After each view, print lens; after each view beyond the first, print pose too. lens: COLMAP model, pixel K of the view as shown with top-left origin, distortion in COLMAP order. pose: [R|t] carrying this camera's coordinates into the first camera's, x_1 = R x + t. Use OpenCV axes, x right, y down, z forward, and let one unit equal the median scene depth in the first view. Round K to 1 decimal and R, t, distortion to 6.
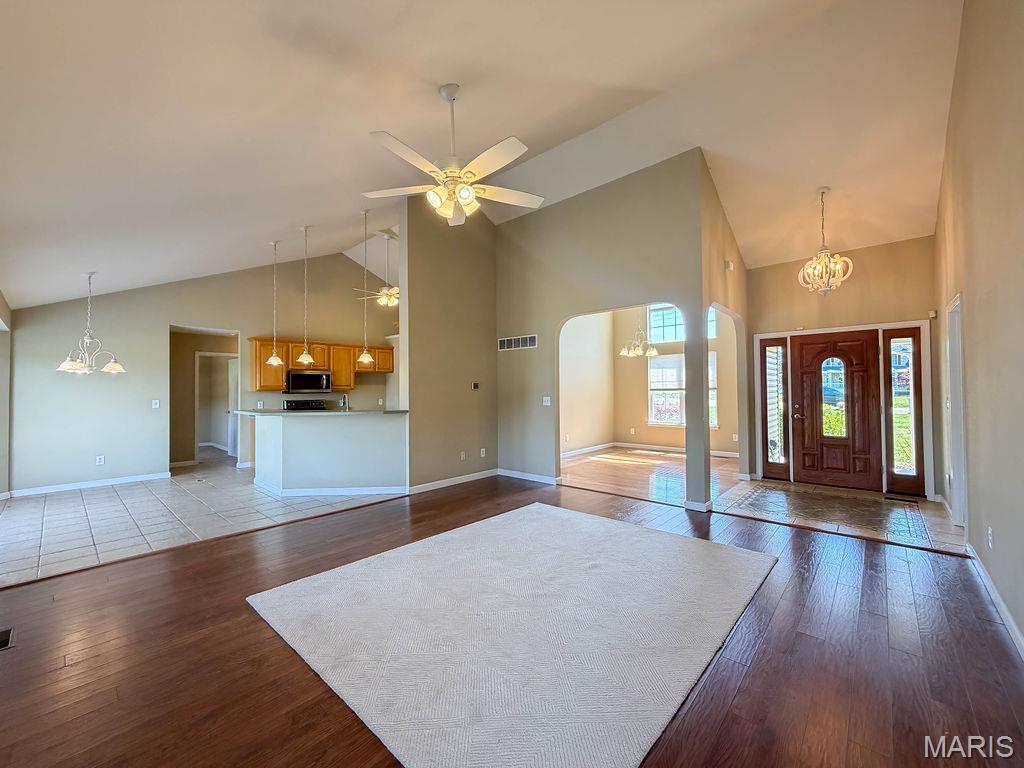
lens RADIAL K [[408.6, 0, 512.0], [0, 408.6, 384.0], [0, 0, 1]] dist [0.002676, 0.000175]
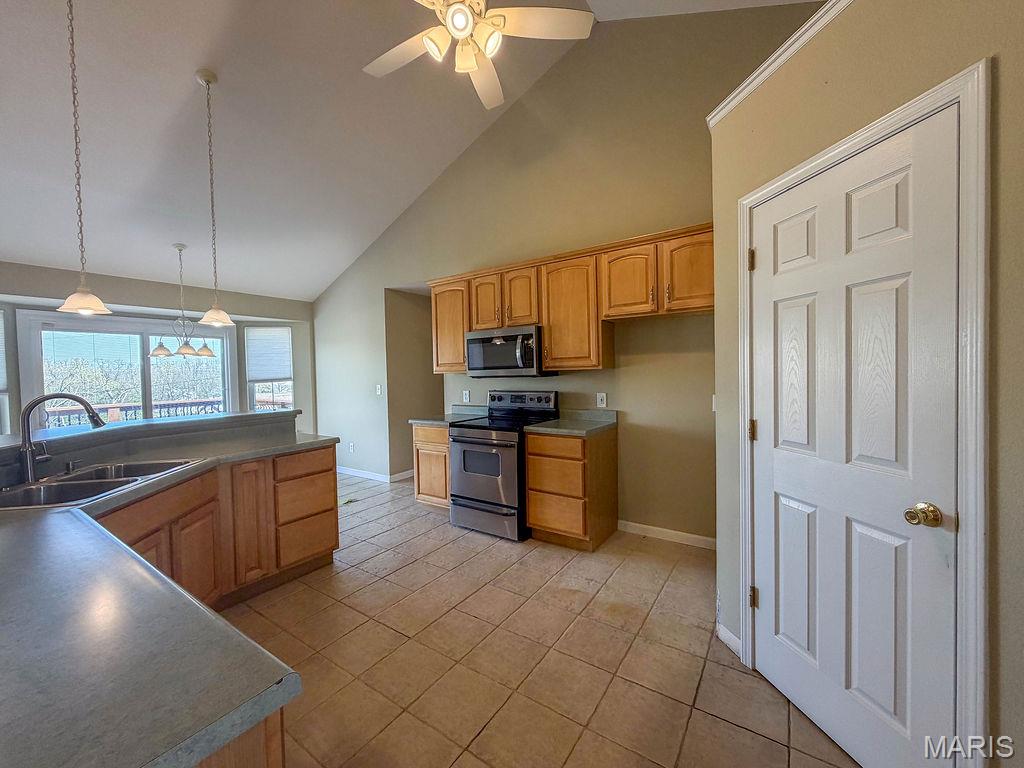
lens RADIAL K [[410.2, 0, 517.0], [0, 410.2, 380.9], [0, 0, 1]] dist [0.000547, -0.000016]
pose [[0.141123, 0.029691, -0.989547, -0.019850], [0.038781, 0.998617, 0.035494, 0.010358], [0.989232, -0.043385, 0.139777, 0.944428]]
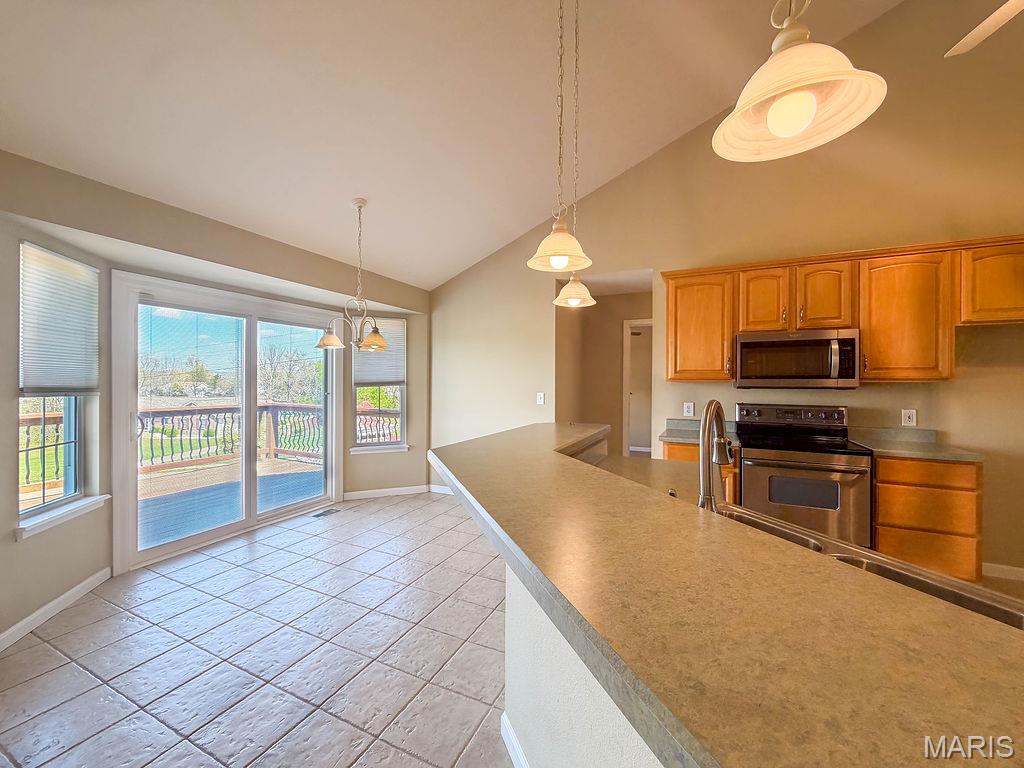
lens RADIAL K [[408.6, 0, 512.0], [0, 408.6, 384.0], [0, 0, 1]] dist [0.002676, 0.000175]
pose [[0.282243, 0.016953, -0.959193, -0.184818], [0.005522, 0.999799, 0.019295, 0.008856], [0.959327, -0.010742, 0.282092, 0.617130]]
